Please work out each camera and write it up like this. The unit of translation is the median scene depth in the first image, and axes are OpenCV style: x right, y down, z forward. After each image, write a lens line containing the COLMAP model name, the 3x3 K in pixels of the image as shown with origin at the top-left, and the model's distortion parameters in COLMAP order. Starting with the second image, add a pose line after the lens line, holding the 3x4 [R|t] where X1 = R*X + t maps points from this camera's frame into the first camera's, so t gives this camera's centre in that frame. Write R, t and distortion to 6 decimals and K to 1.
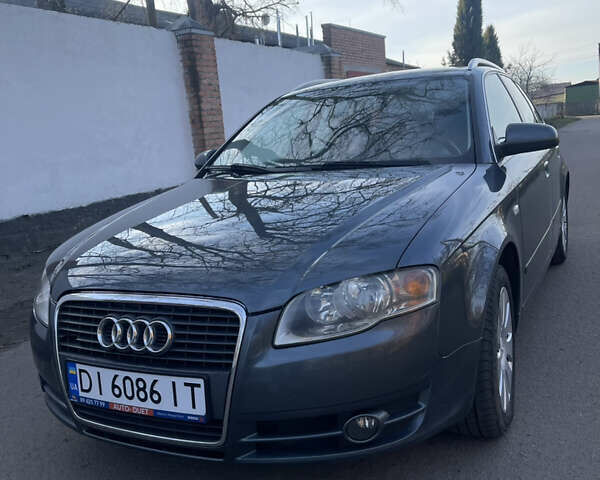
lens RADIAL K [[561.5, 0, 300.2], [0, 561.5, 255.8], [0, 0, 1]] dist [0.009965, -0.012436]
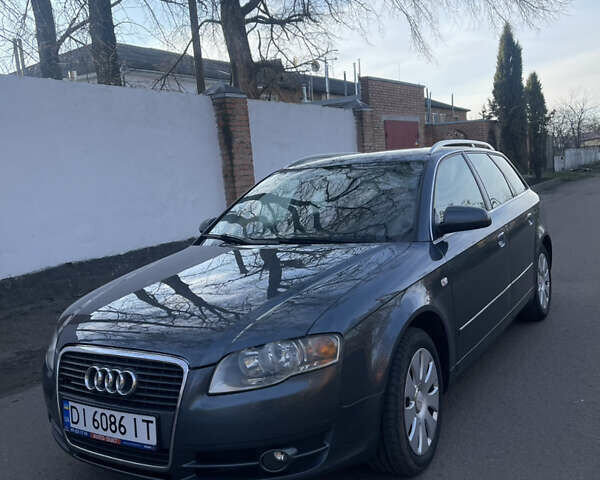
lens RADIAL K [[561.5, 0, 300.2], [0, 561.5, 255.8], [0, 0, 1]] dist [0.009965, -0.012436]
pose [[0.996201, 0.013204, -0.086071, 0.245931], [-0.019229, 0.997393, -0.069559, -0.064806], [0.084928, 0.070950, 0.993858, -0.276074]]
